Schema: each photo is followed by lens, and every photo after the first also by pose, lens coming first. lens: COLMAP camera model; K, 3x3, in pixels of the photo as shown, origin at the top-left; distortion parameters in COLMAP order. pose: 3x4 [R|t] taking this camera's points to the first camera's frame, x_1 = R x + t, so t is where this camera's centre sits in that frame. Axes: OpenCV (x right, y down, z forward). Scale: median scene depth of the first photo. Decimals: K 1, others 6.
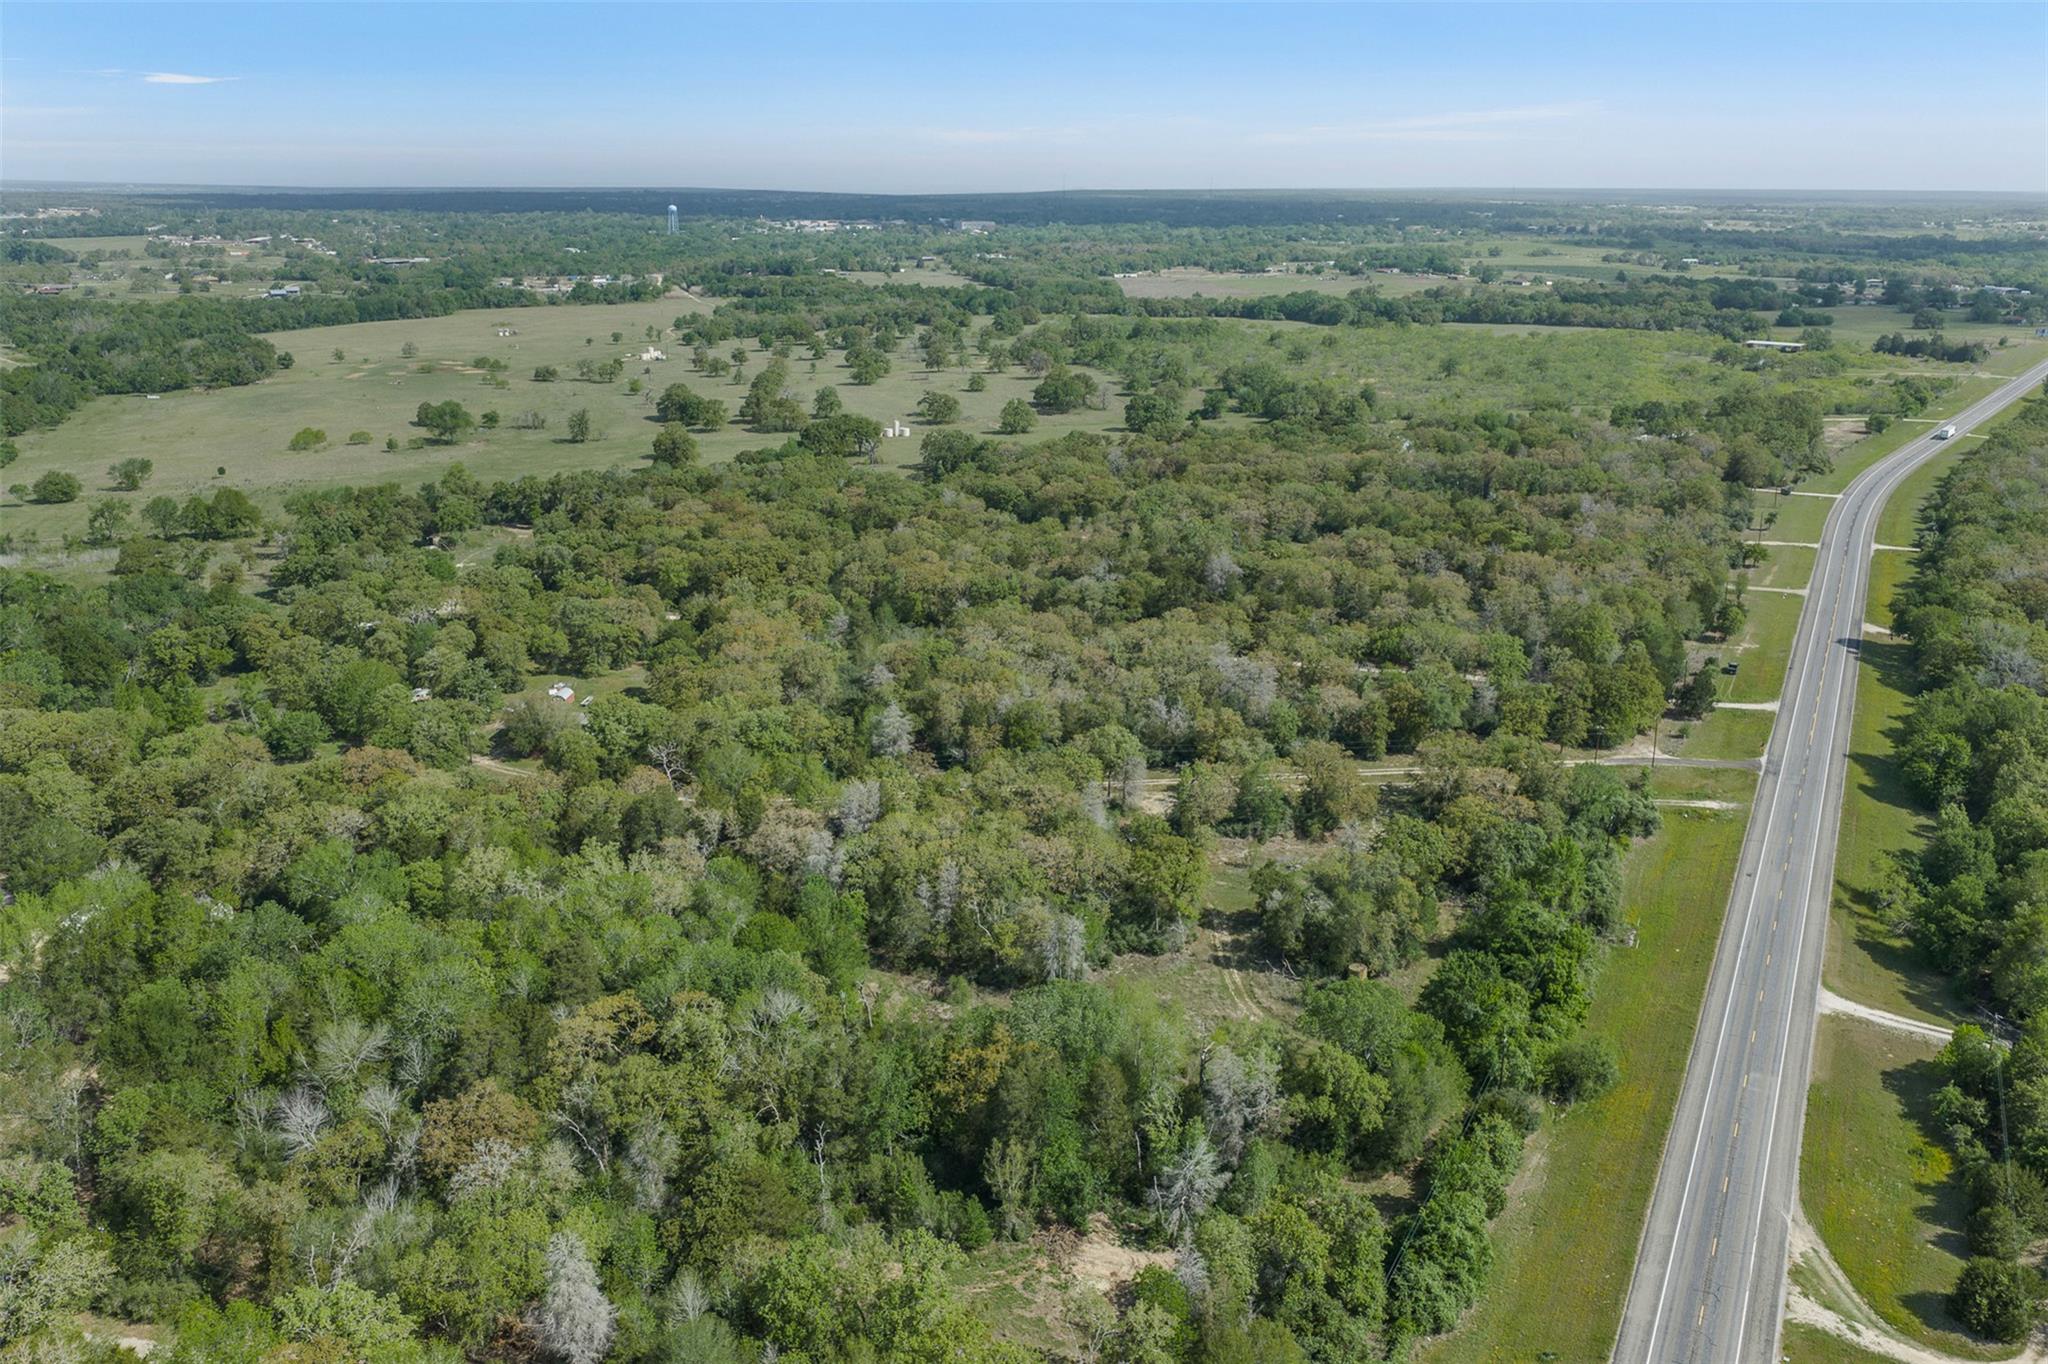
lens RADIAL K [[1701.7, 0, 1029.3], [0, 1701.7, 683.0], [0, 0, 1]] dist [0.014569, -0.026245]
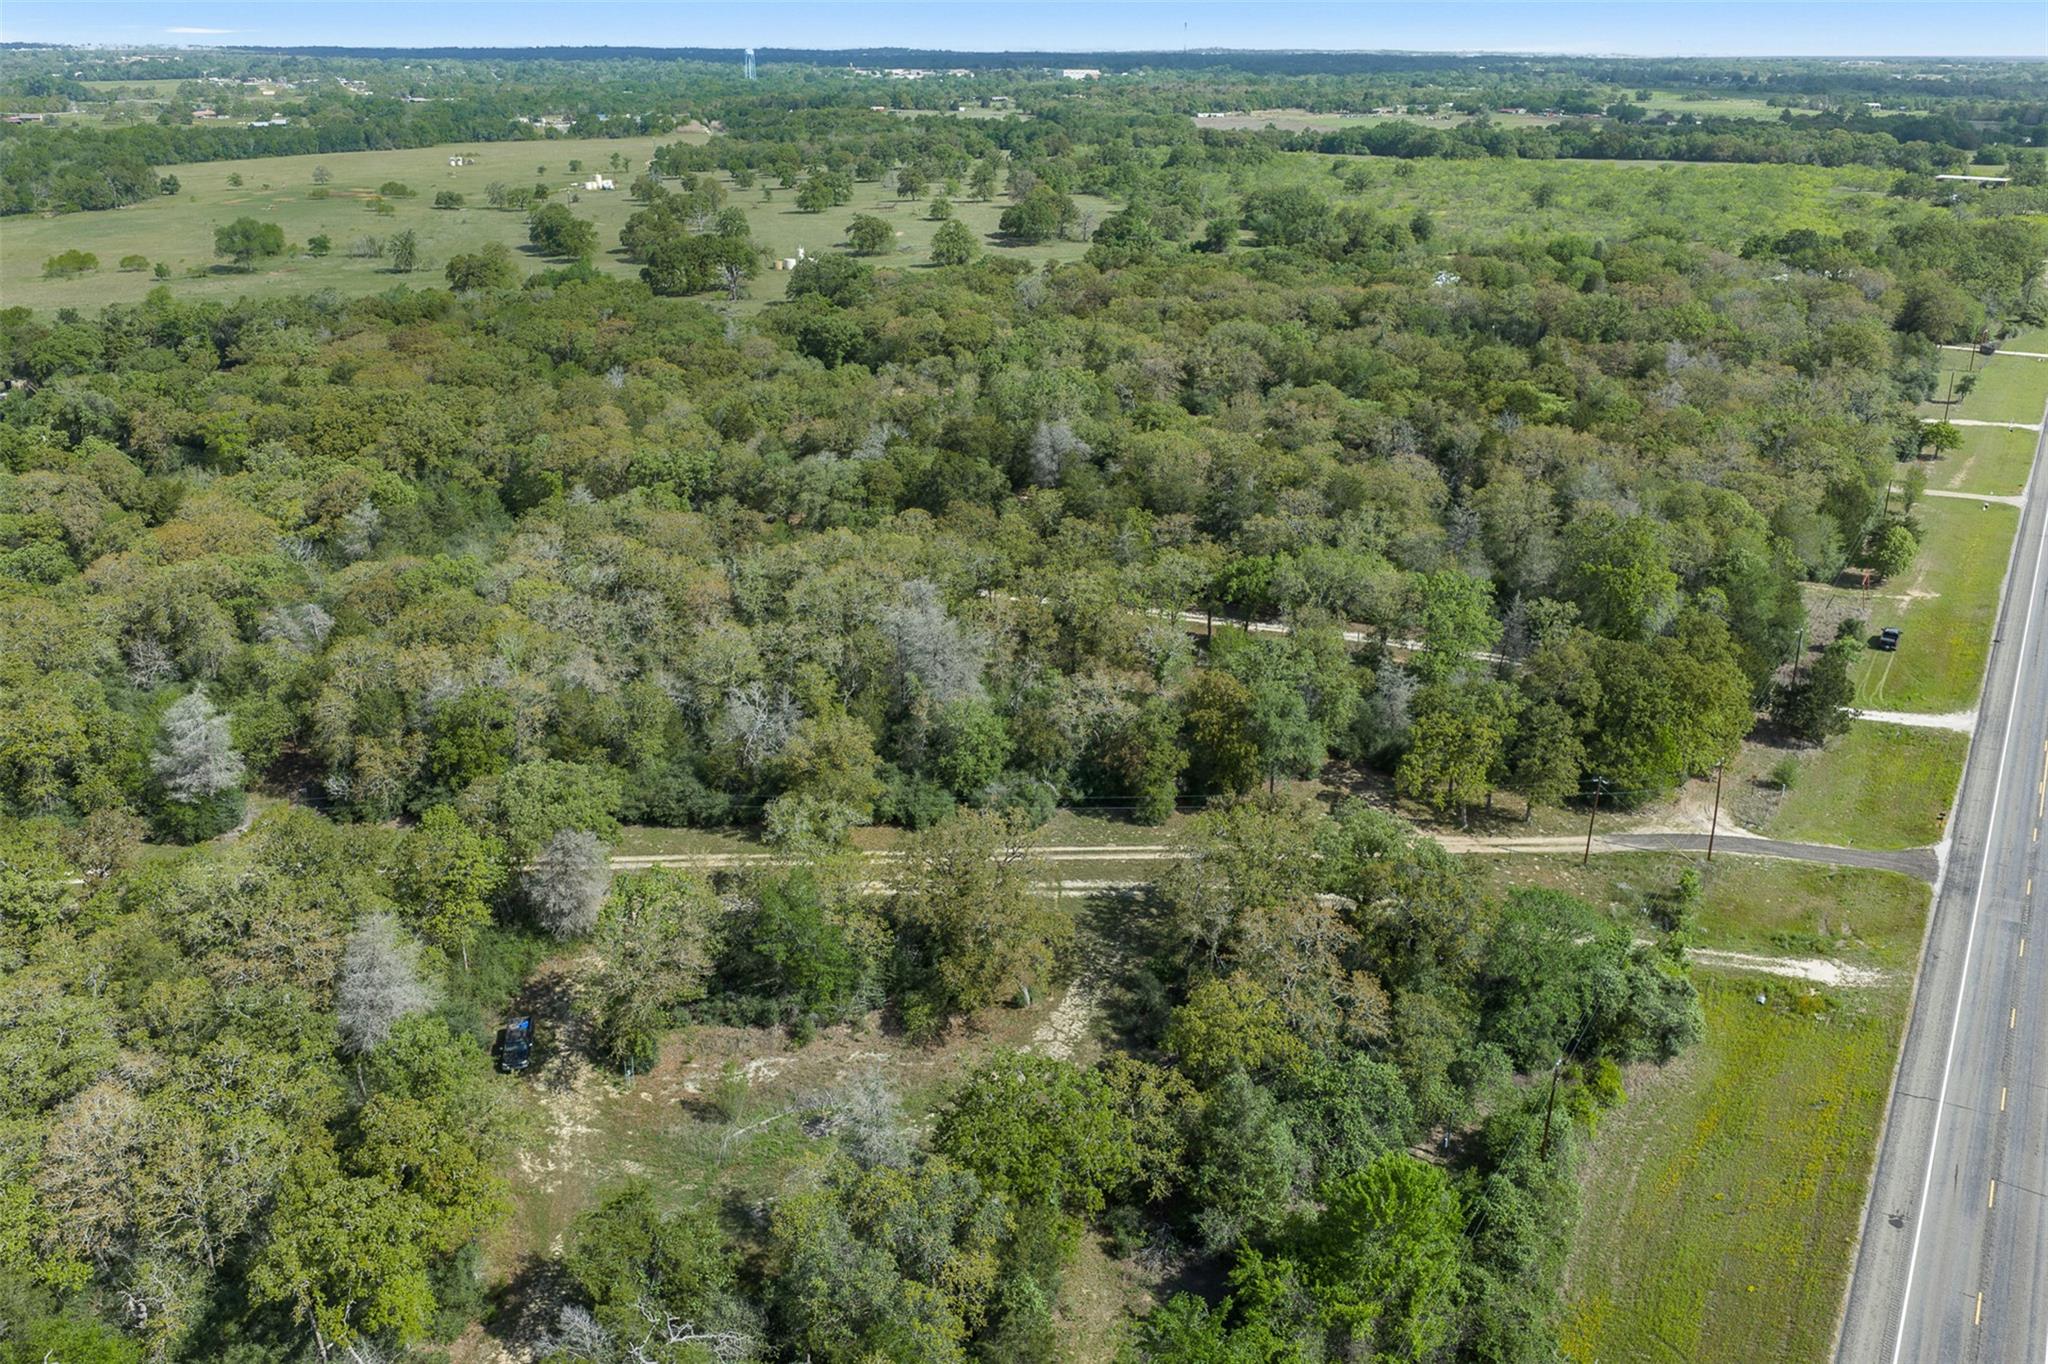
lens RADIAL K [[1701.7, 0, 1024.9], [0, 1701.7, 678.9], [0, 0, 1]] dist [0.014569, -0.026245]
pose [[0.996554, 0.029092, -0.077675, 0.162210], [-0.023707, 0.997309, 0.069371, -0.025787], [0.079484, -0.067290, 0.994562, 0.392440]]
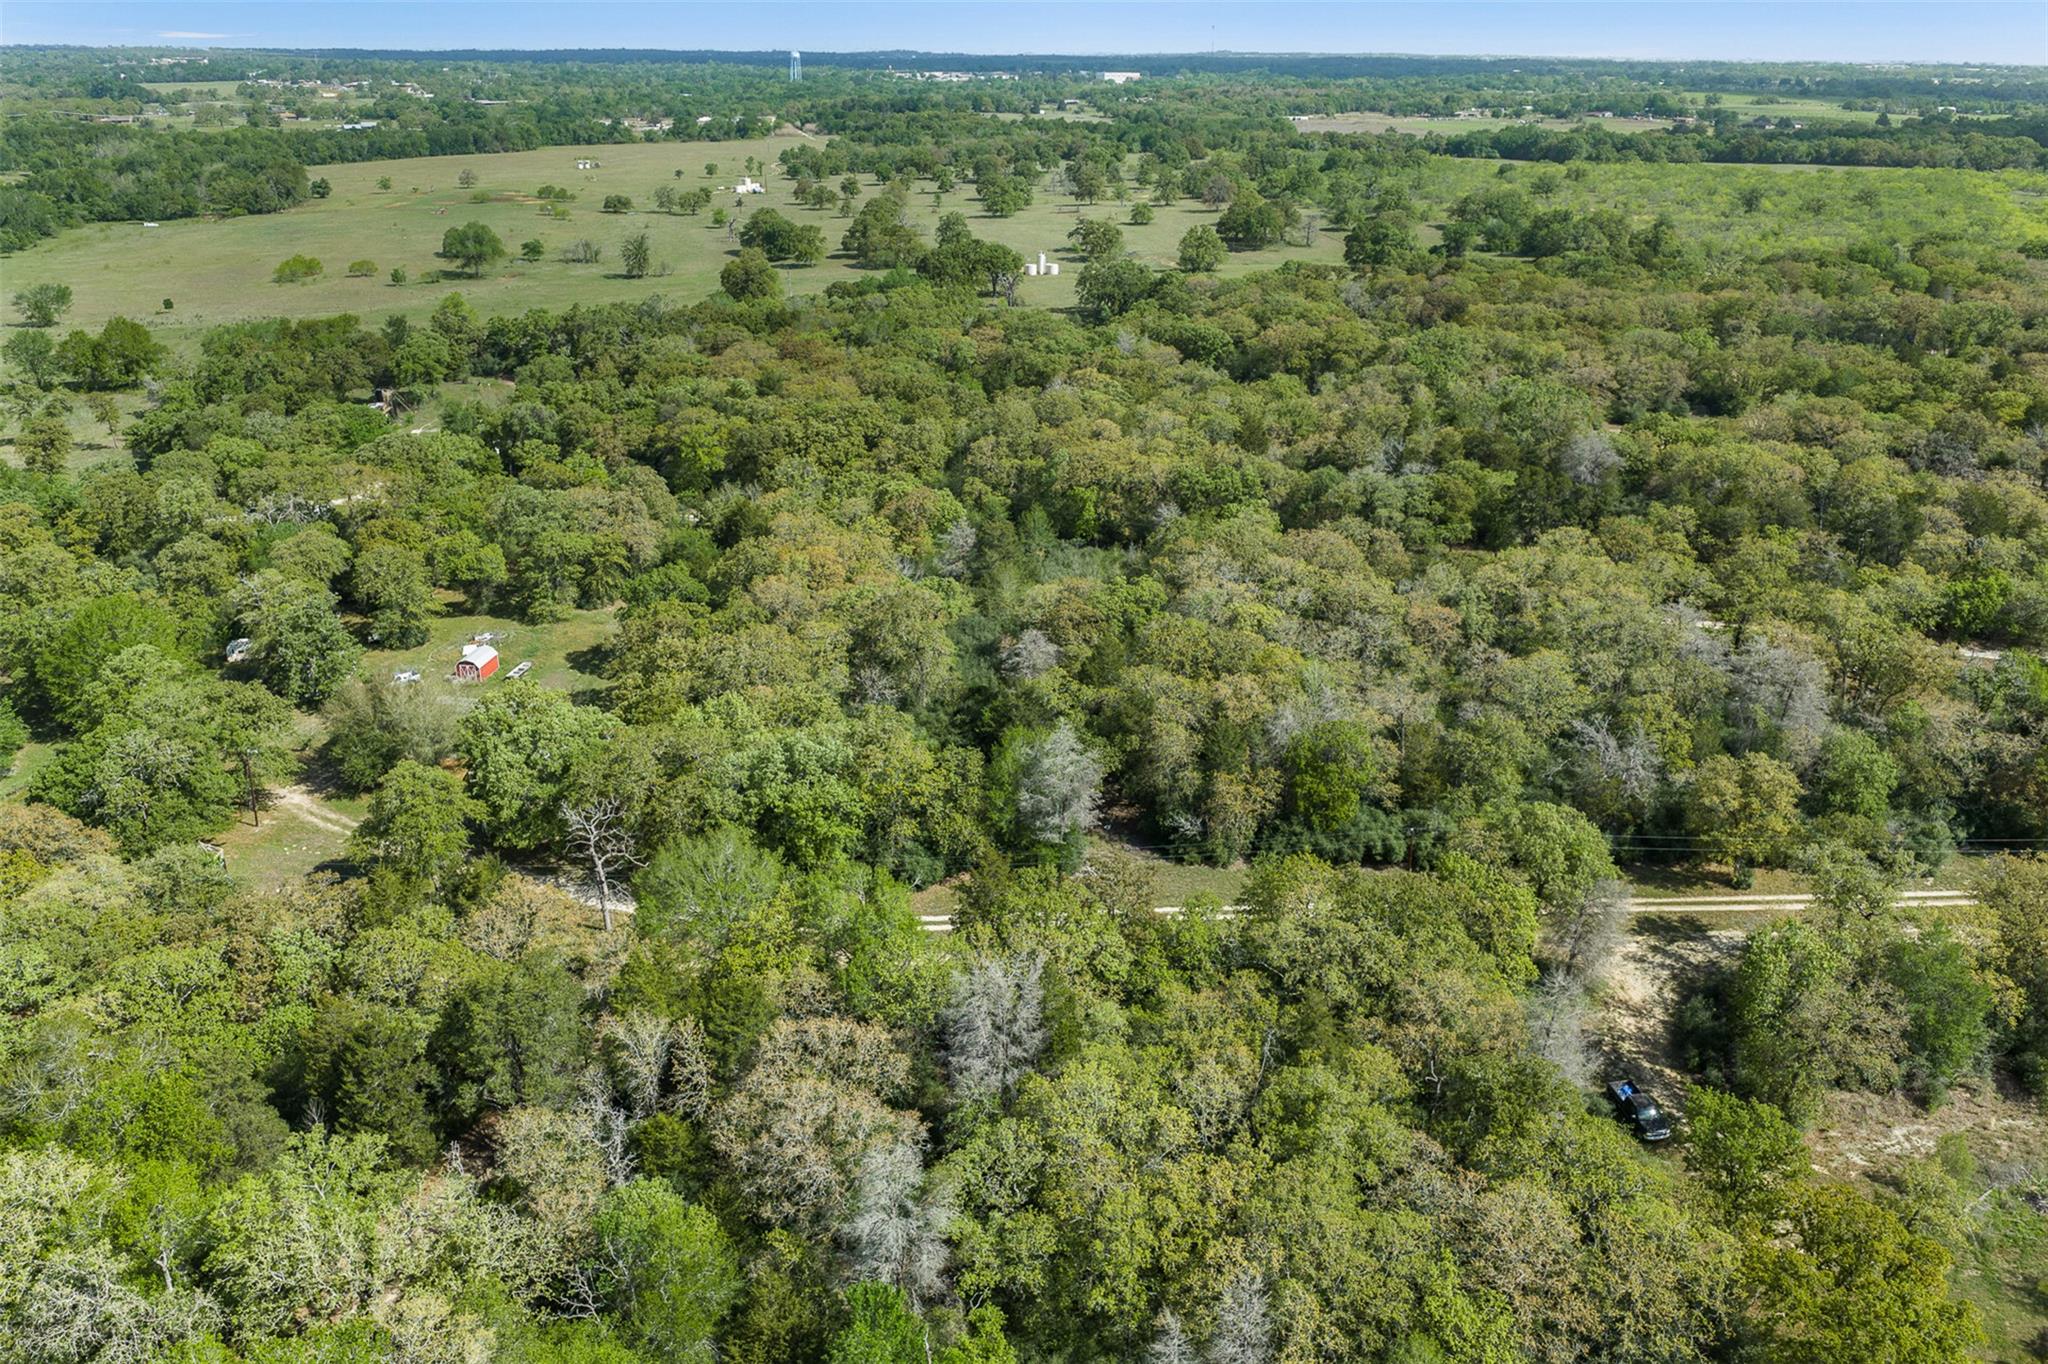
lens RADIAL K [[1701.7, 0, 1021.5], [0, 1701.7, 685.5], [0, 0, 1]] dist [0.014569, -0.026245]
pose [[0.996778, 0.028797, -0.074865, -0.043122], [-0.023466, 0.997190, 0.071145, -0.026197], [0.076703, -0.069159, 0.994653, 0.397776]]
